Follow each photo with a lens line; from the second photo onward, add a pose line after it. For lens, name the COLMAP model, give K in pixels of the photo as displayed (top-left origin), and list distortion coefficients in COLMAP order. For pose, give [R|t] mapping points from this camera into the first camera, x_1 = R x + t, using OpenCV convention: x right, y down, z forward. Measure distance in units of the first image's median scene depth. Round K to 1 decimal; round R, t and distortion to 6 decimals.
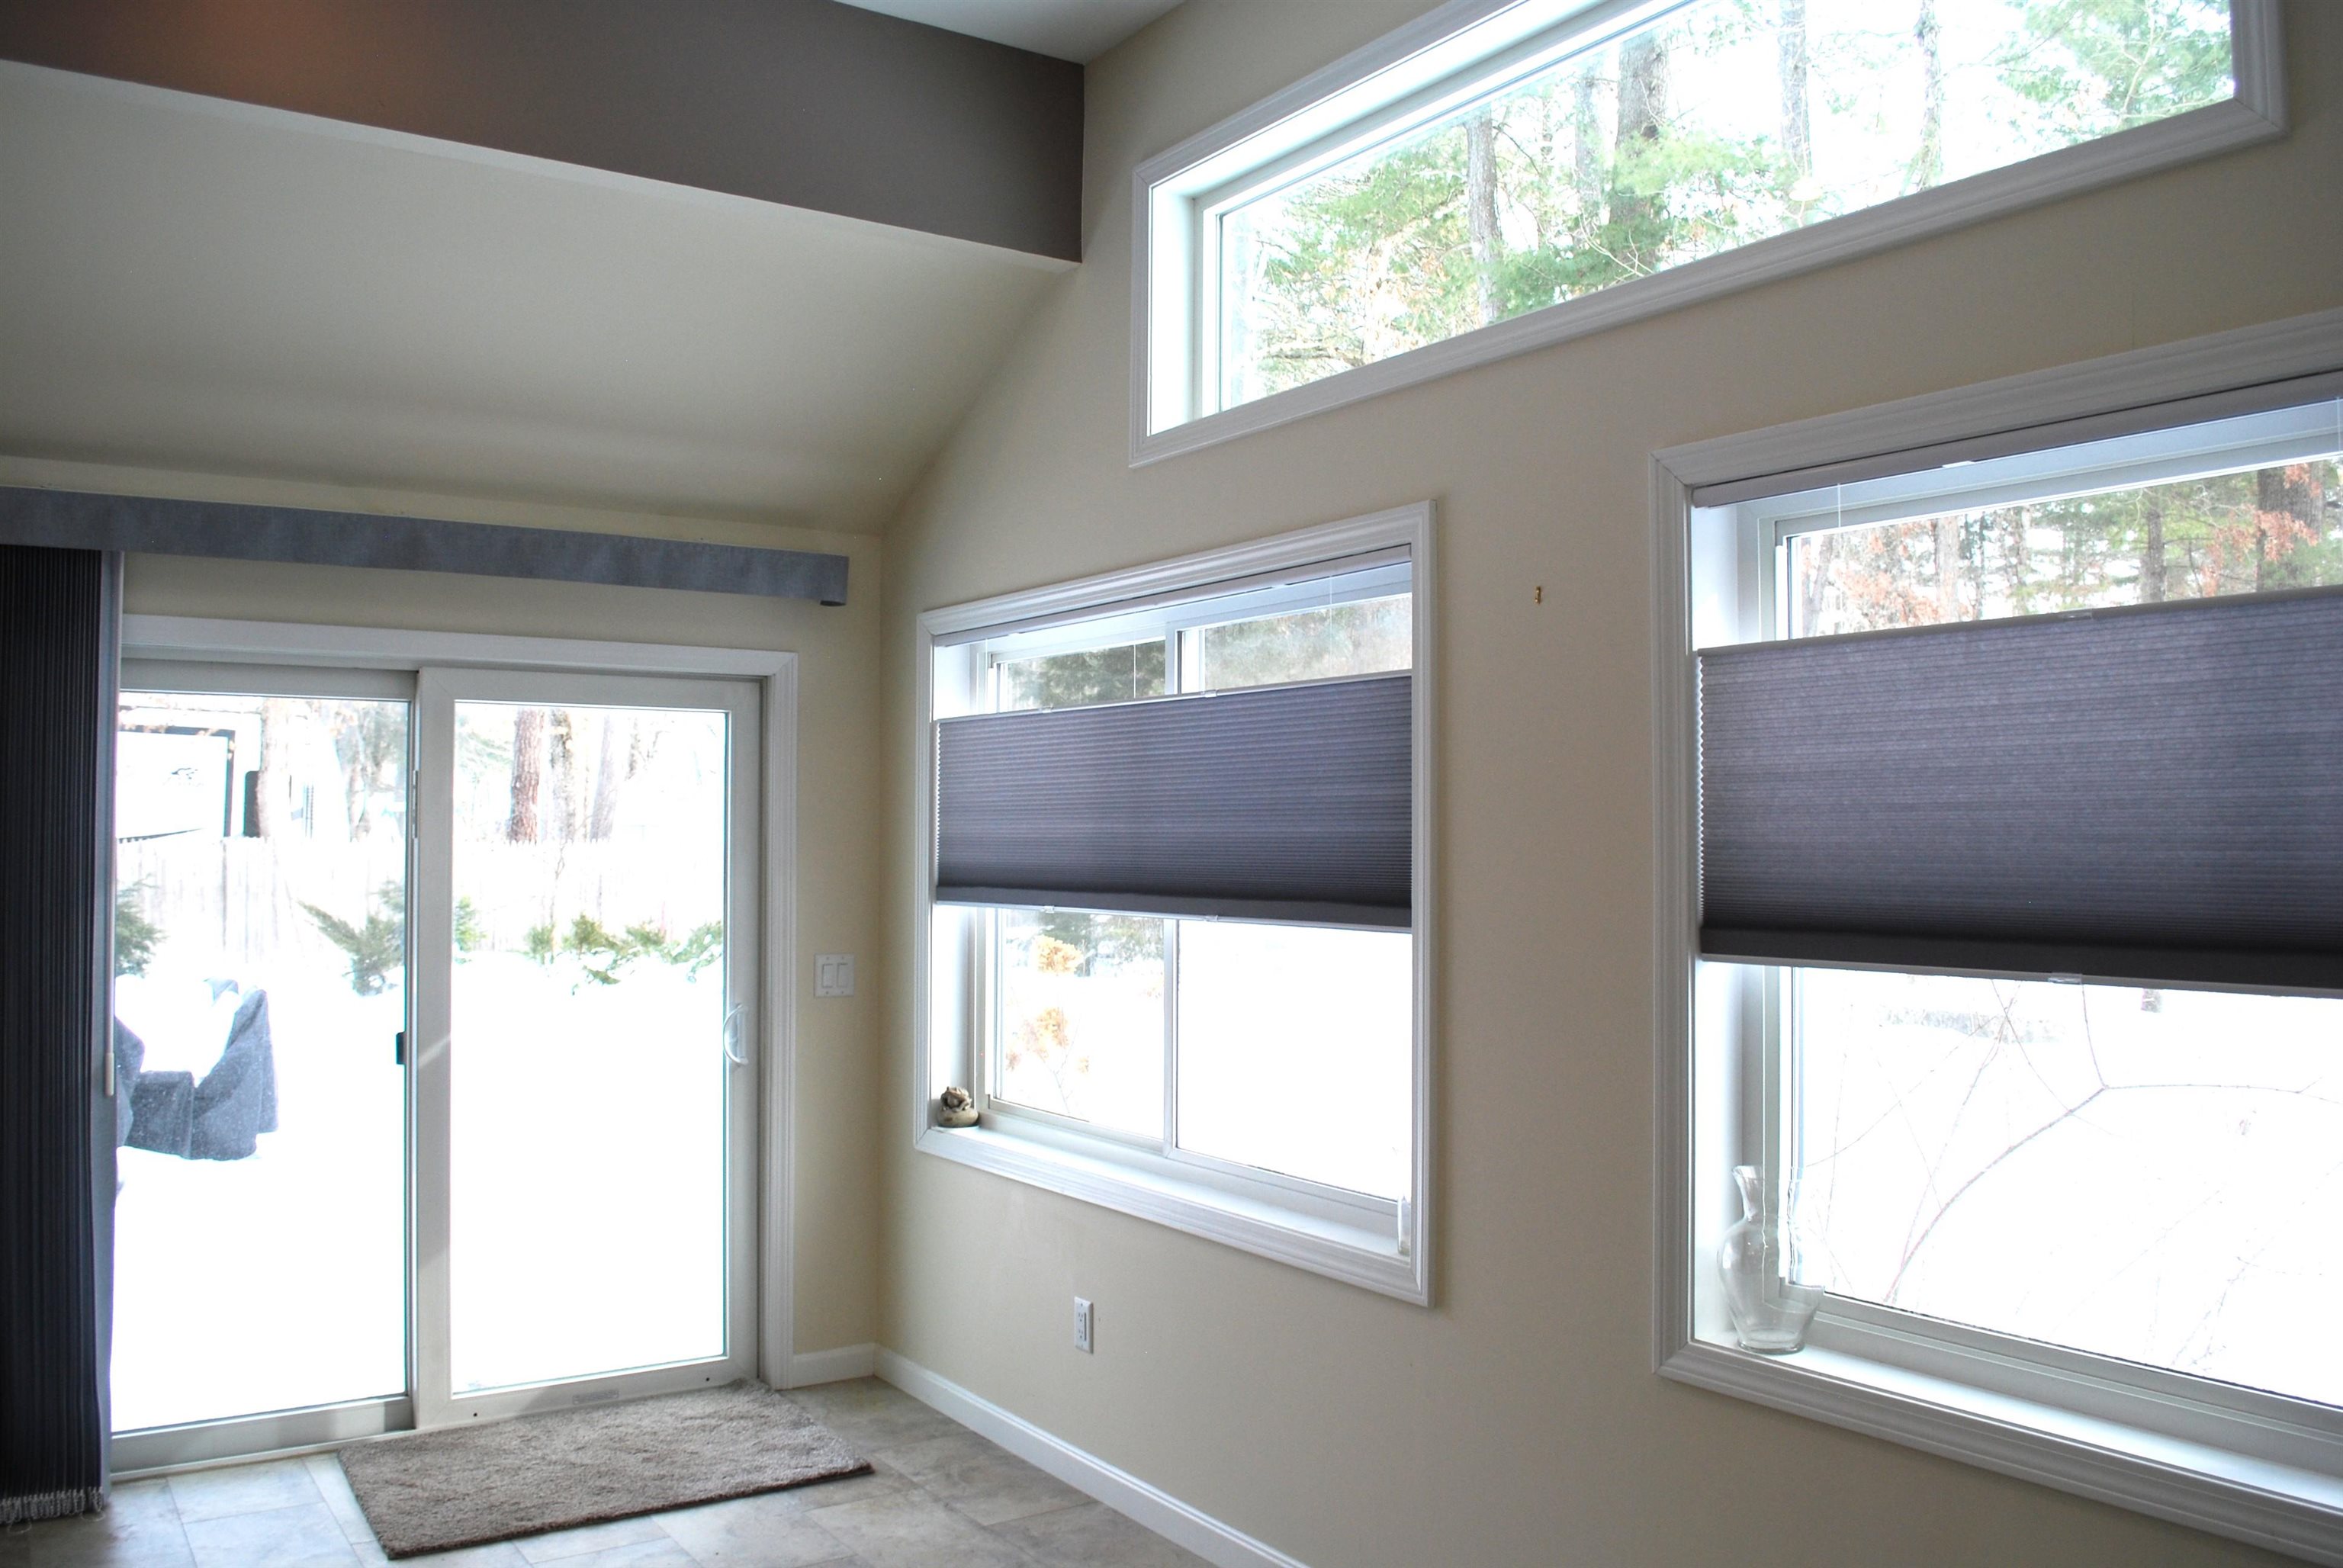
lens RADIAL K [[1831.7, 0, 1171.5], [0, 1831.7, 784.0], [0, 0, 1]] dist [-0.067632, 0.003515]
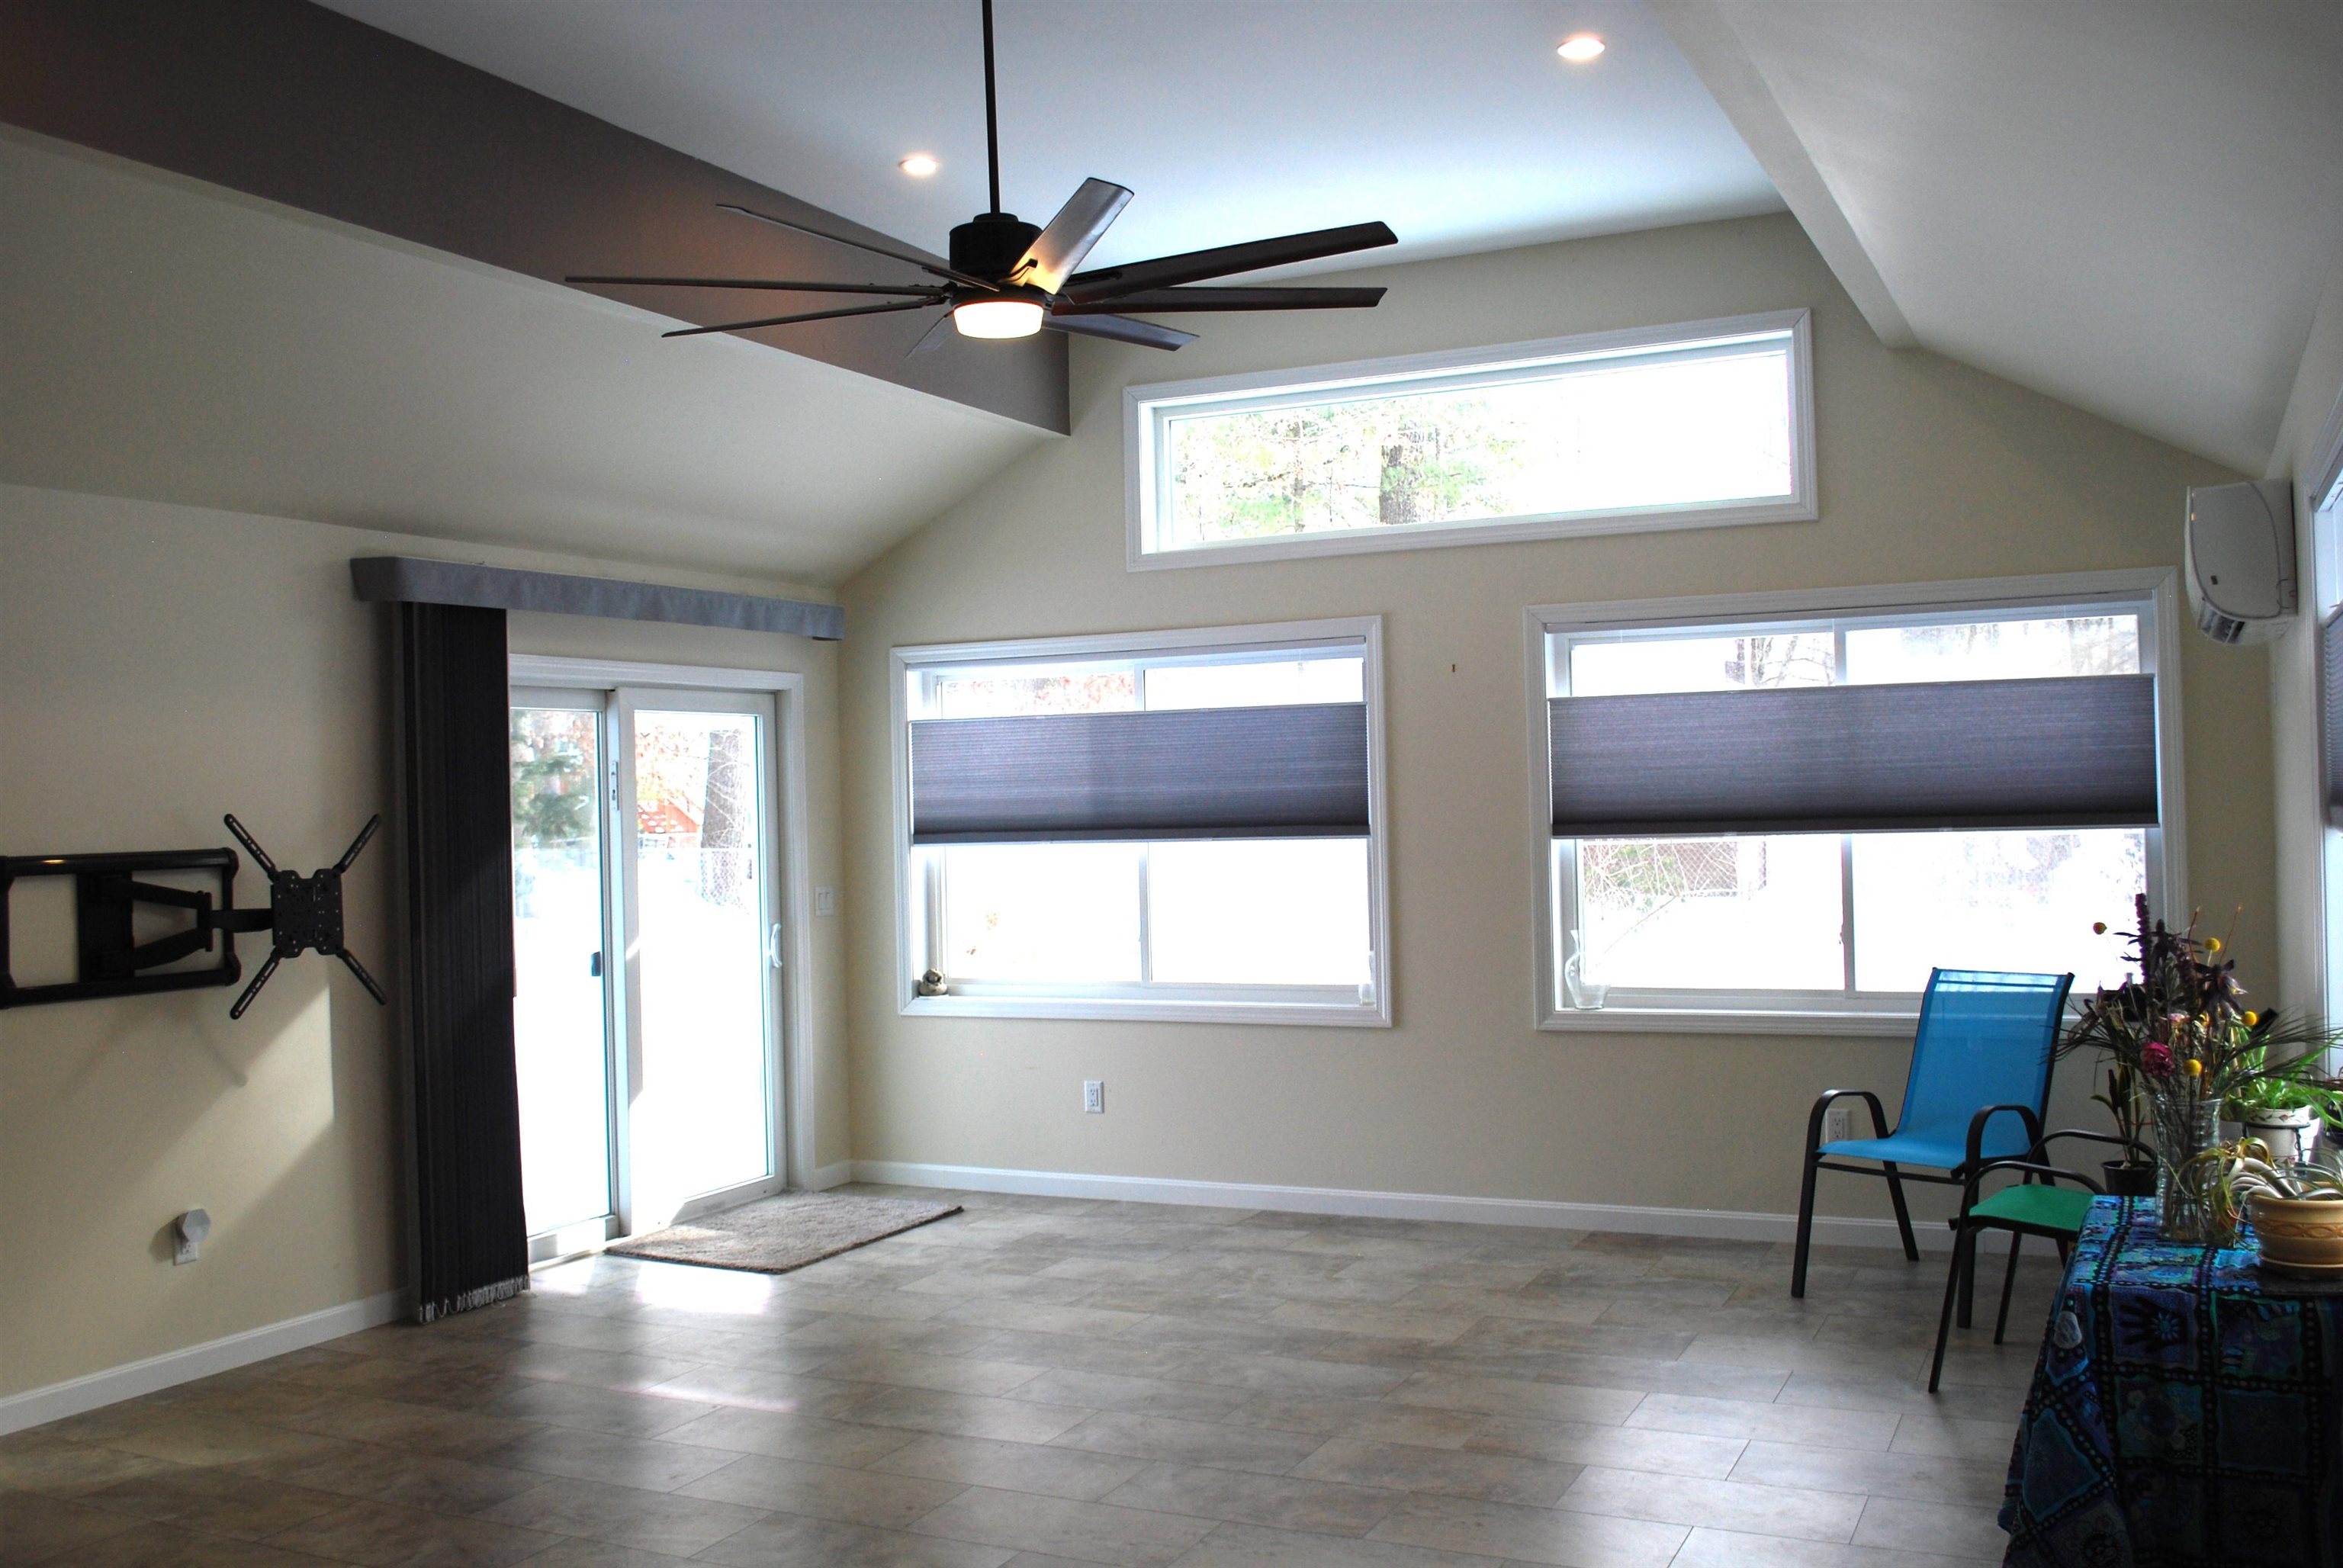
lens RADIAL K [[1994.2, 0, 1171.5], [0, 1994.2, 784.0], [0, 0, 1]] dist [-0.056704, 0.006206]
pose [[0.866489, -0.022383, 0.498694, -0.858398], [0.013865, 0.999688, 0.020778, -0.017404], [-0.499004, -0.011090, 0.866529, -0.563138]]
